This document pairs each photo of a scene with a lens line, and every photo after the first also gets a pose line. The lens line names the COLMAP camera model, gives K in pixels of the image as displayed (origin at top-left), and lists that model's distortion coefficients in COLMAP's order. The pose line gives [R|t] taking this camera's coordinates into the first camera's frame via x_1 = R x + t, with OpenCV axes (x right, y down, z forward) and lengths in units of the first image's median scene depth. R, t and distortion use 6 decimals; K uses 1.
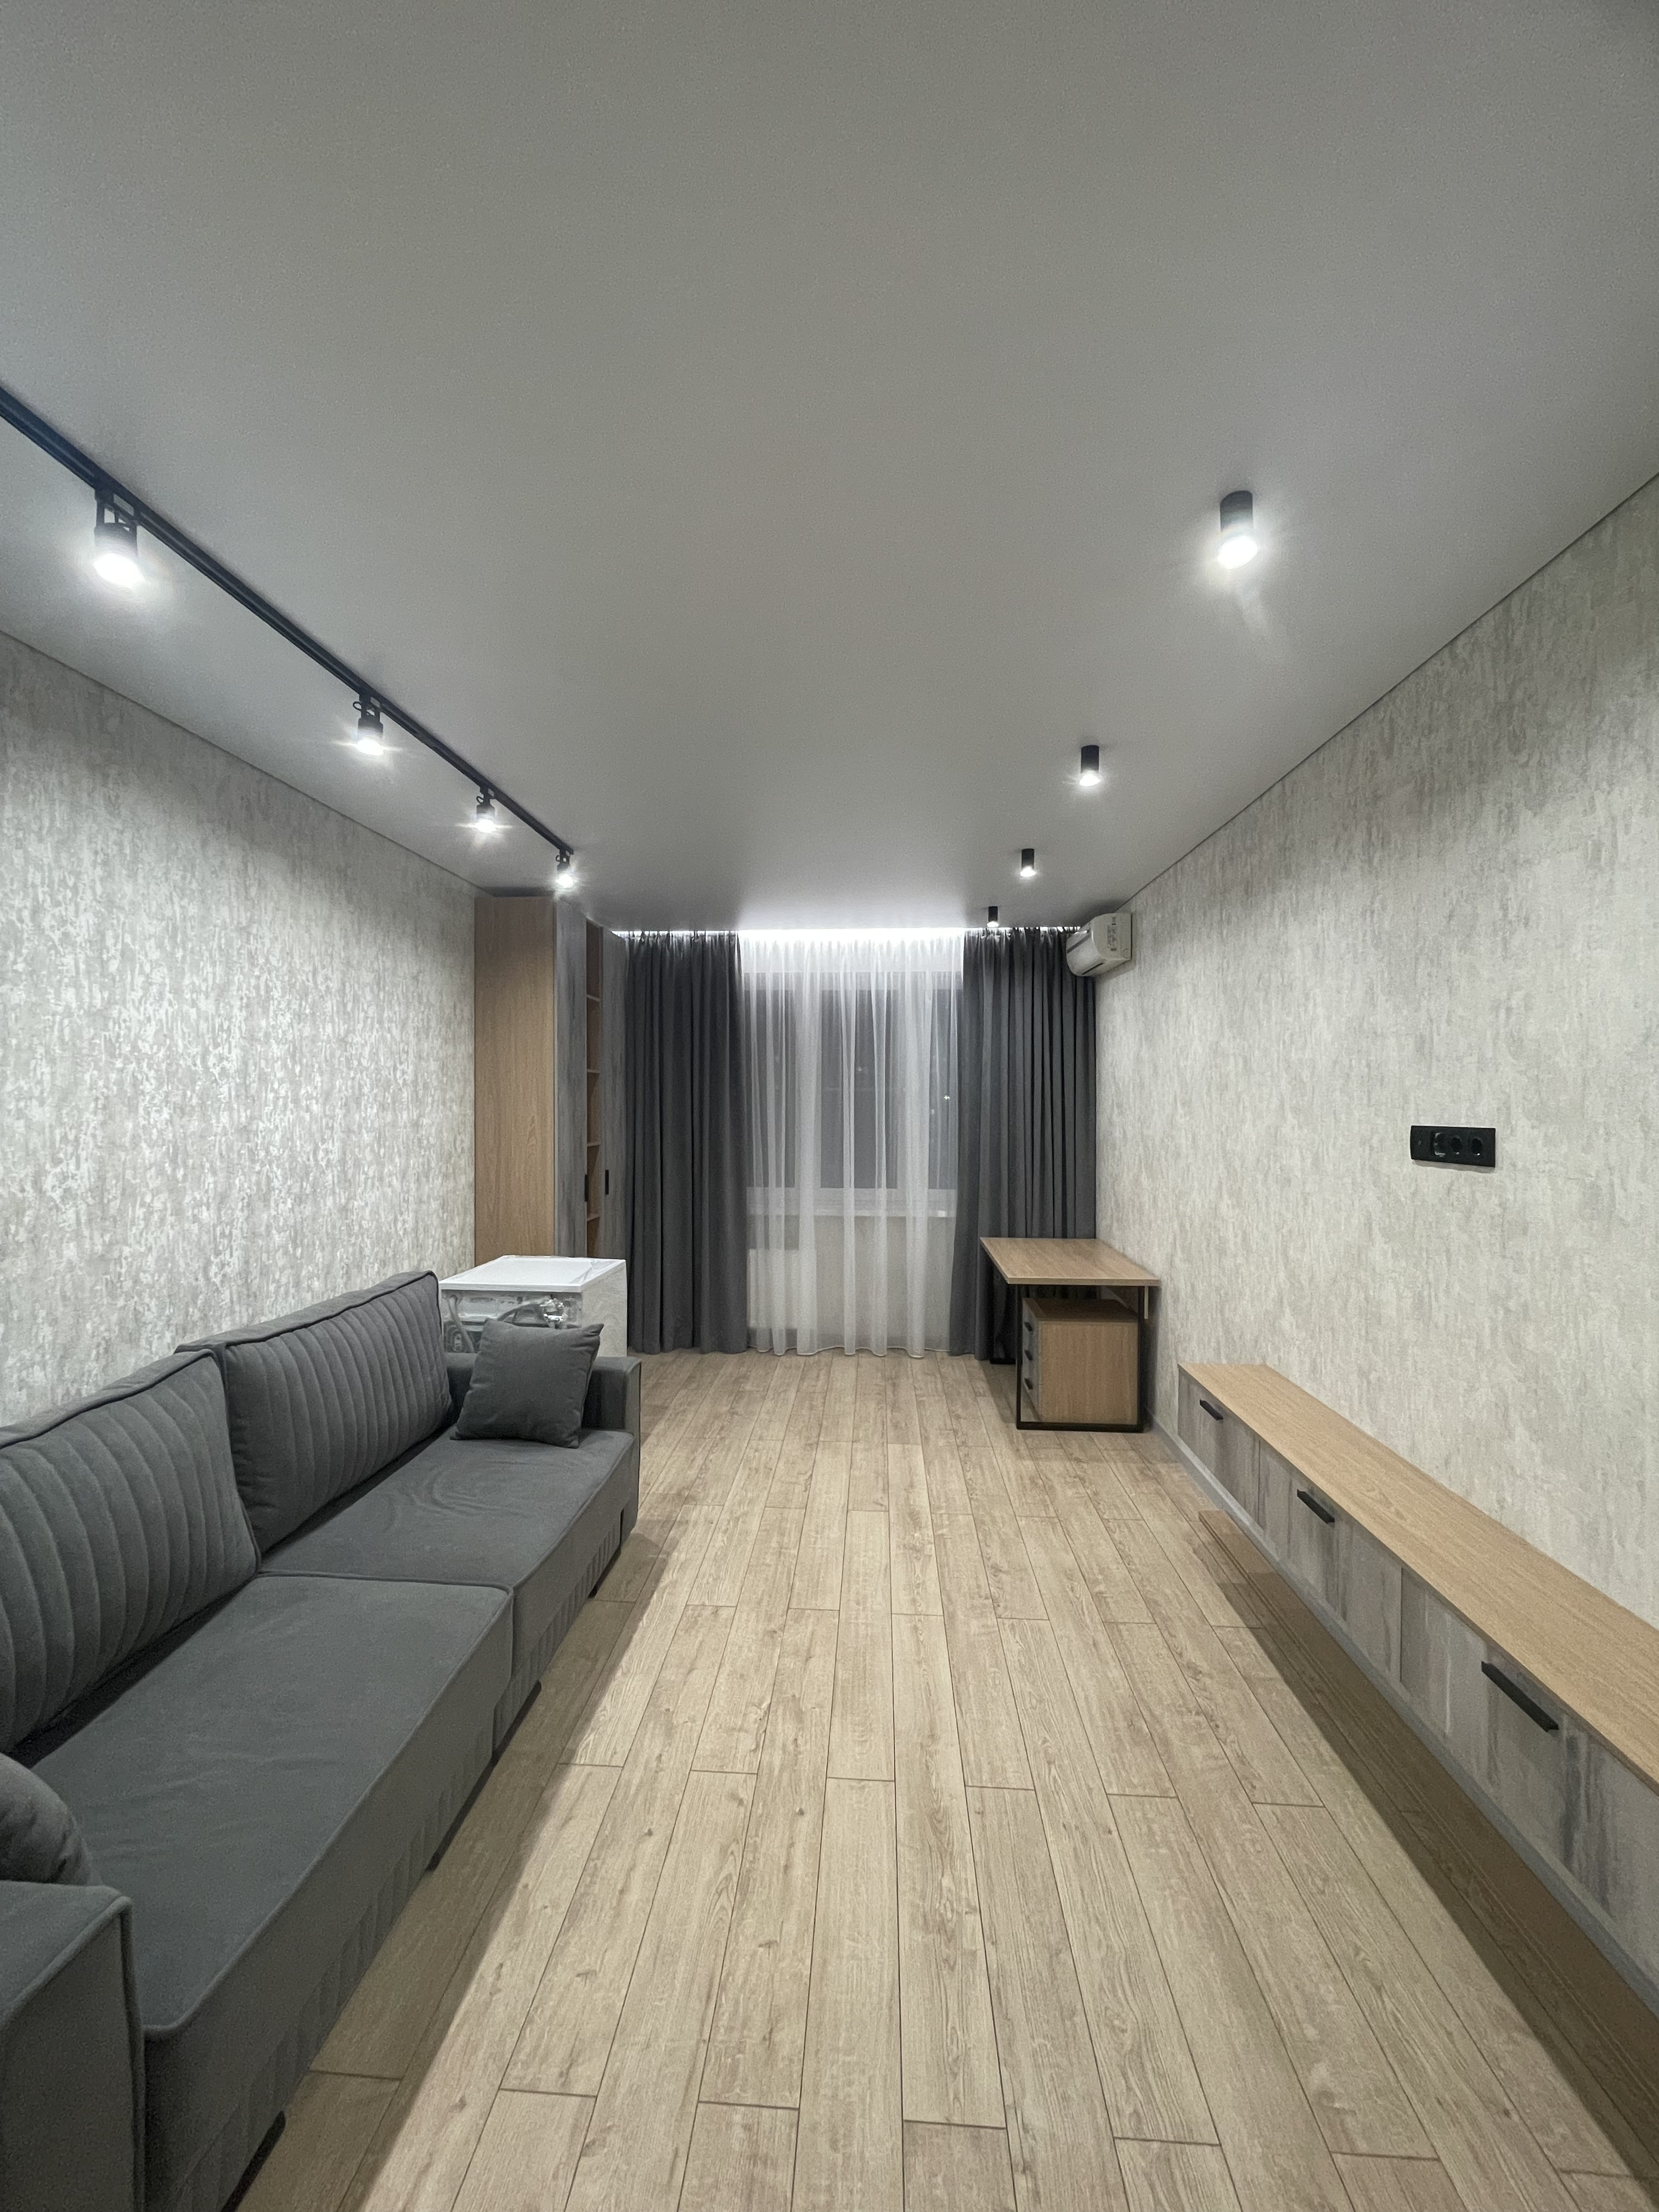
lens RADIAL K [[896.8, 0, 822.5], [0, 896.8, 1101.3], [0, 0, 1]] dist [-0.003248, 0.000705]
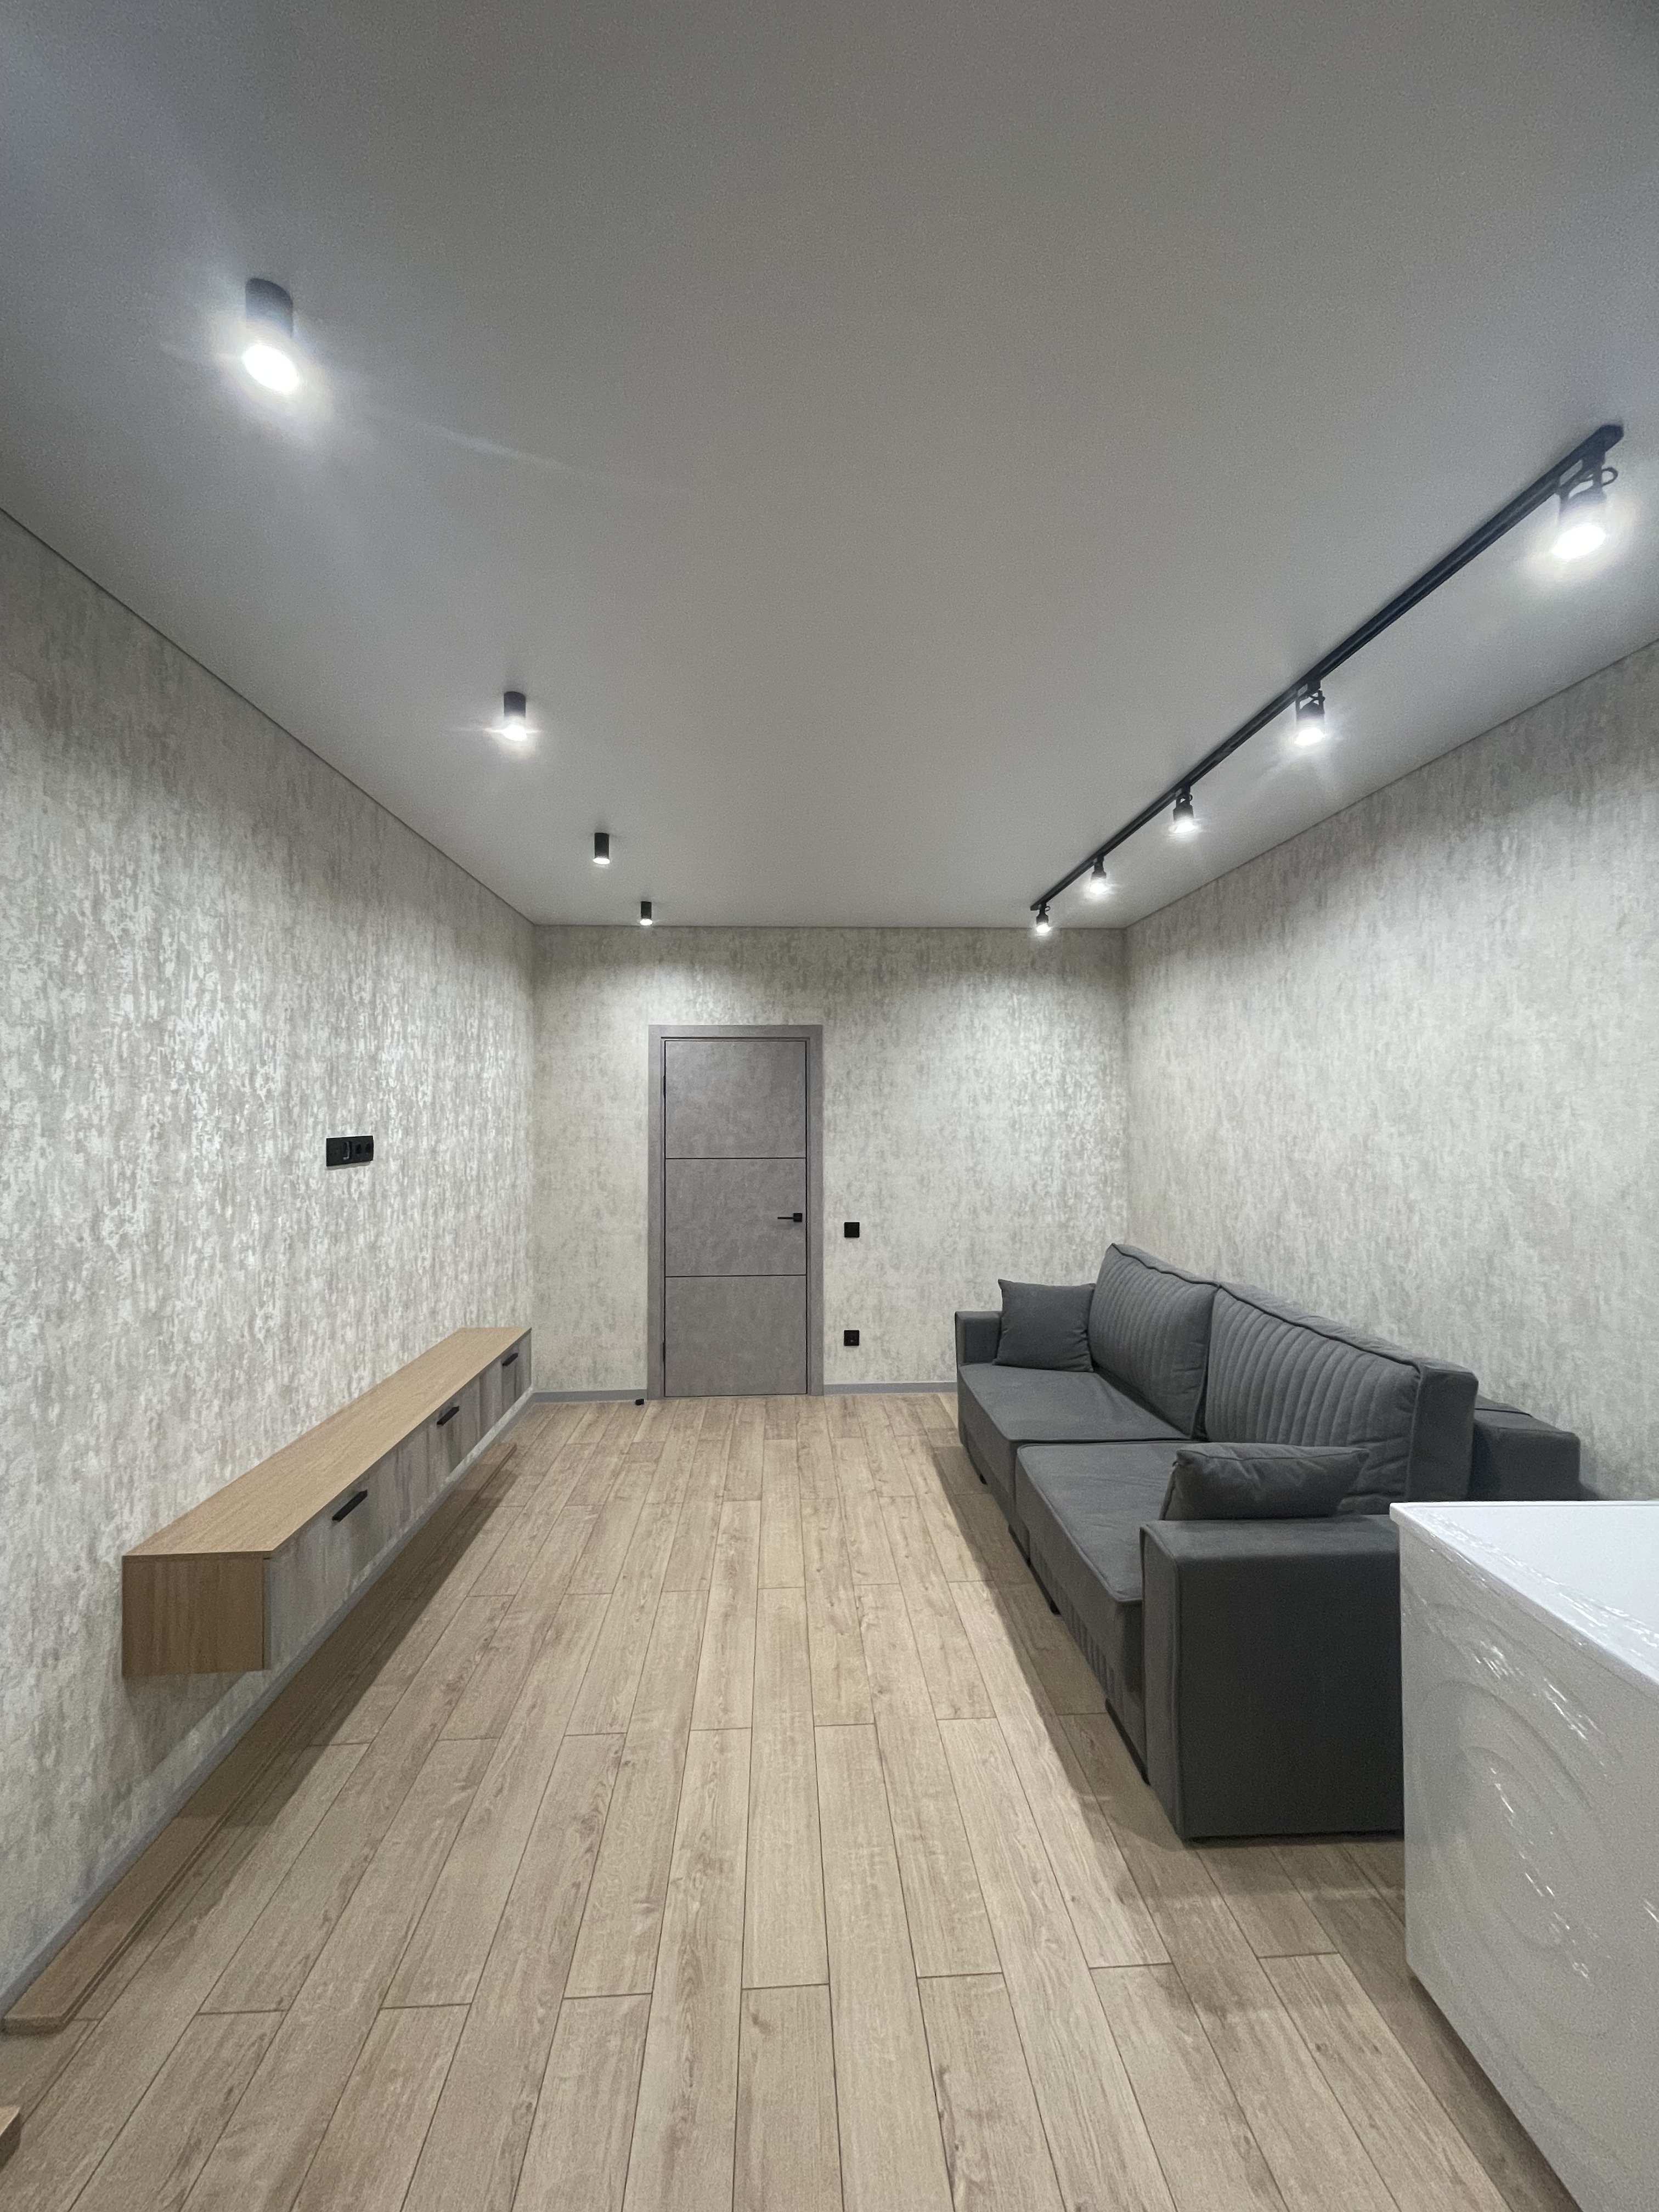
lens RADIAL K [[896.8, 0, 822.5], [0, 896.8, 1101.3], [0, 0, 1]] dist [-0.003248, 0.000705]
pose [[-0.993433, -0.000816, -0.114409, 0.115053], [0.001188, 0.999847, -0.017451, -0.000915], [0.114406, -0.017472, -0.993280, 1.981718]]
